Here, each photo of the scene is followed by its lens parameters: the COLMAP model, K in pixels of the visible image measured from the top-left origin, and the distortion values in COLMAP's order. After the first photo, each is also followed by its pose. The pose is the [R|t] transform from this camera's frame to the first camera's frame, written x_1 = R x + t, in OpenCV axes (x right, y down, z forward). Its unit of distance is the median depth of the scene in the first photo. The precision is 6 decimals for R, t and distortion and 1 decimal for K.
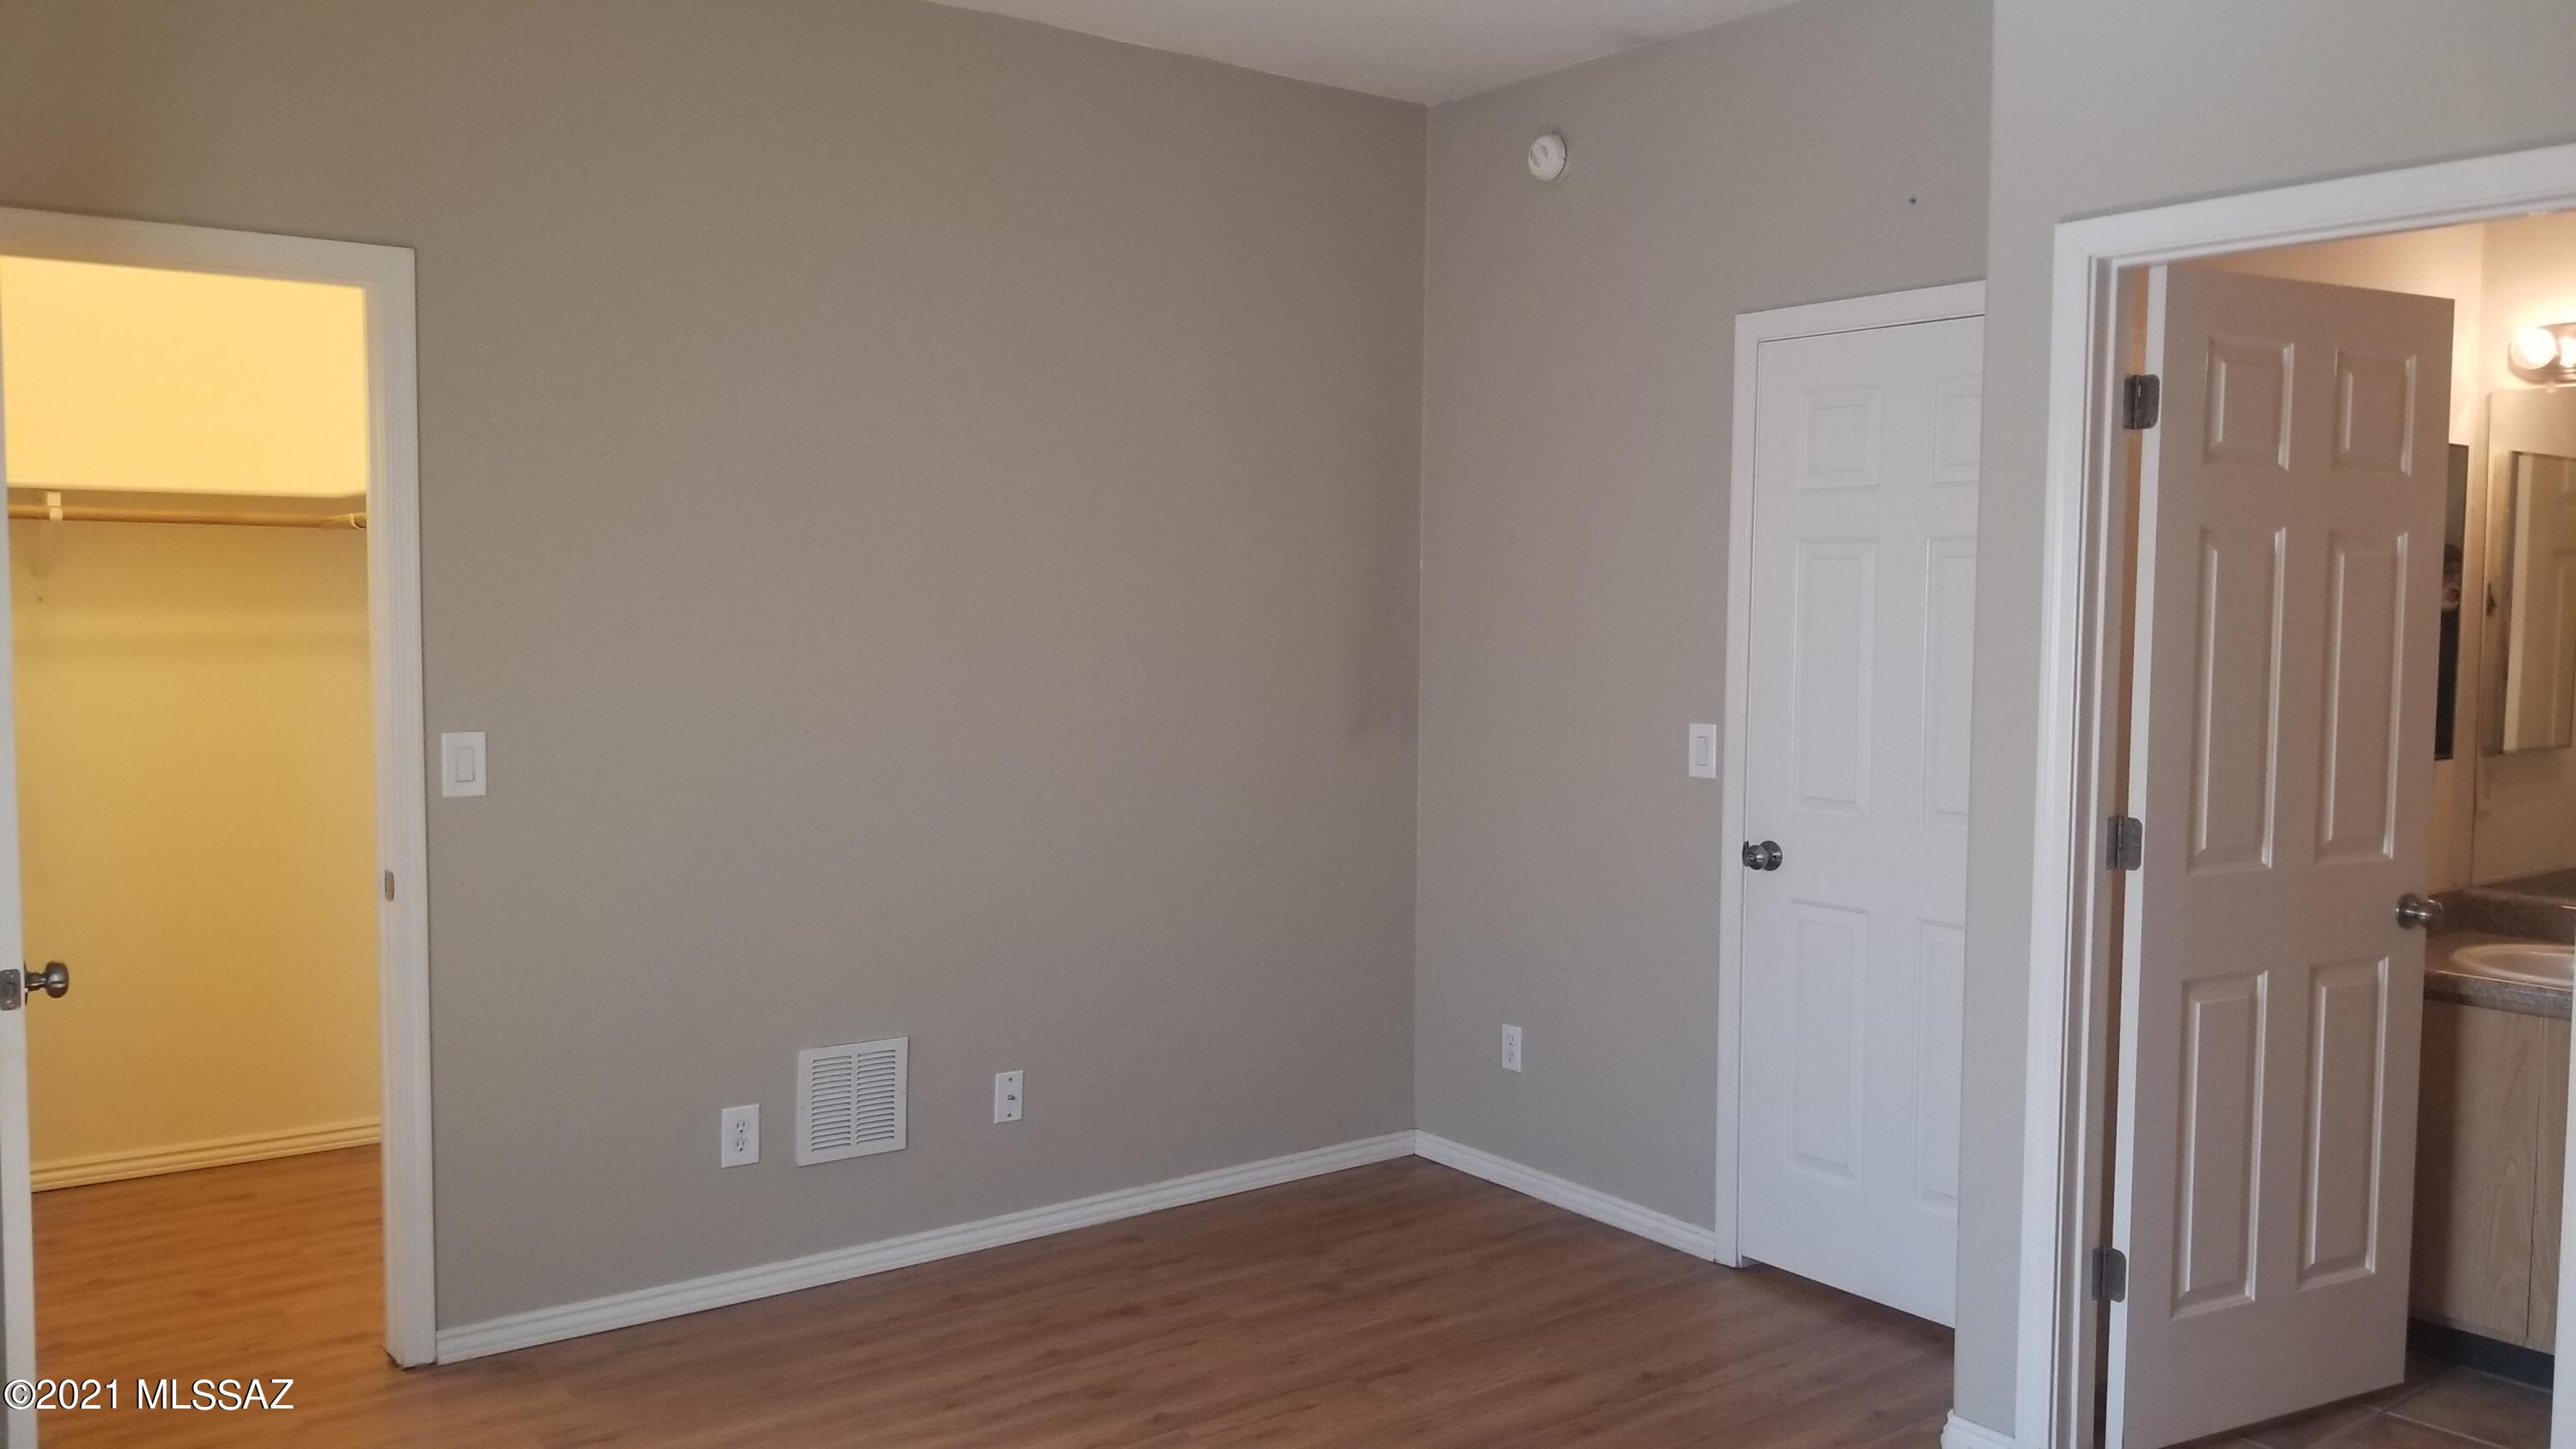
lens RADIAL K [[2006.1, 0, 1288.2], [0, 2006.1, 724.7], [0, 0, 1]] dist [-0.002417, -0.008824]
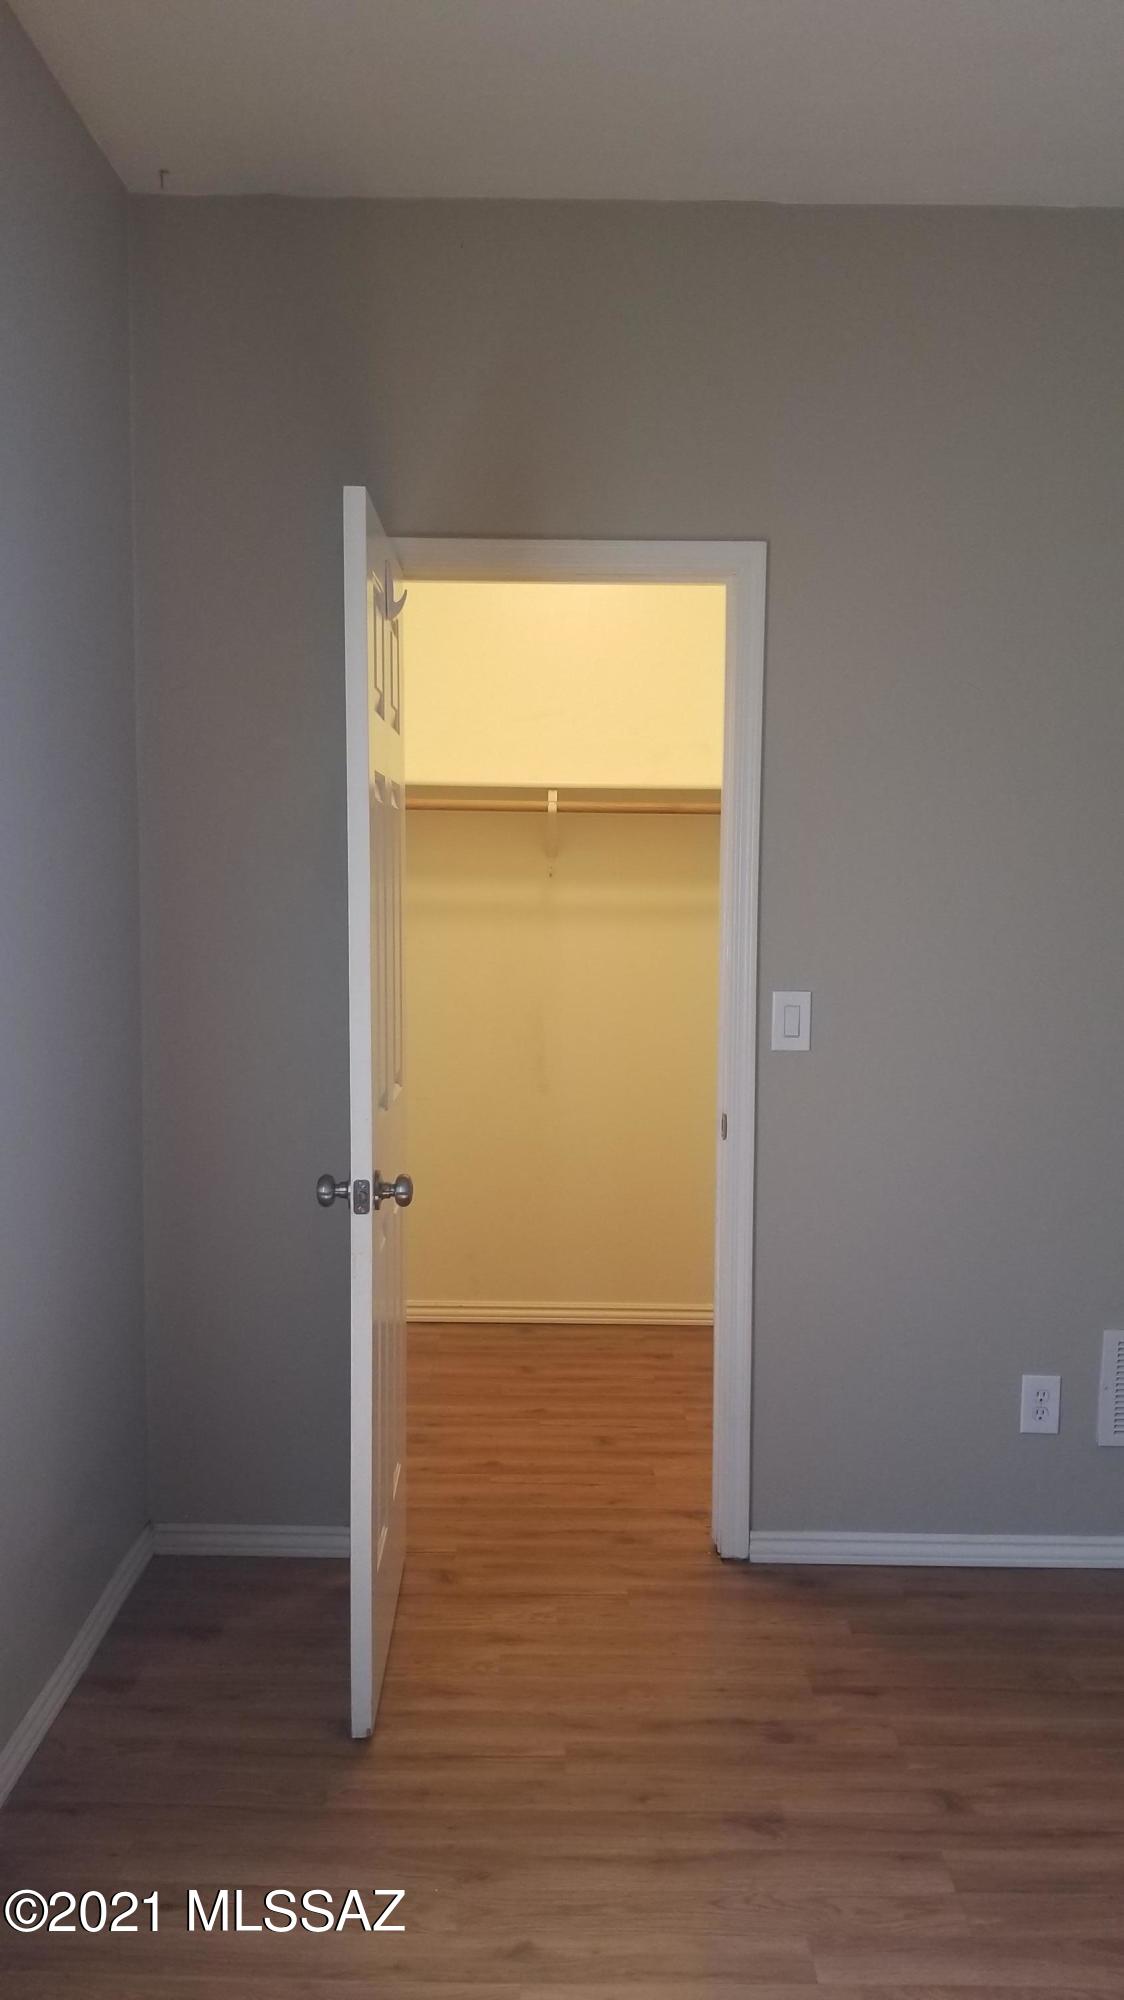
lens RADIAL K [[1557.3, 0, 560.7], [0, 1557.3, 1004.4], [0, 0, 1]] dist [-0.002417, -0.008824]
pose [[0.803114, 0.049806, -0.593739, -0.013195], [-0.044585, 0.998730, 0.023471, -0.002897], [0.594154, 0.007622, 0.804315, 0.230815]]
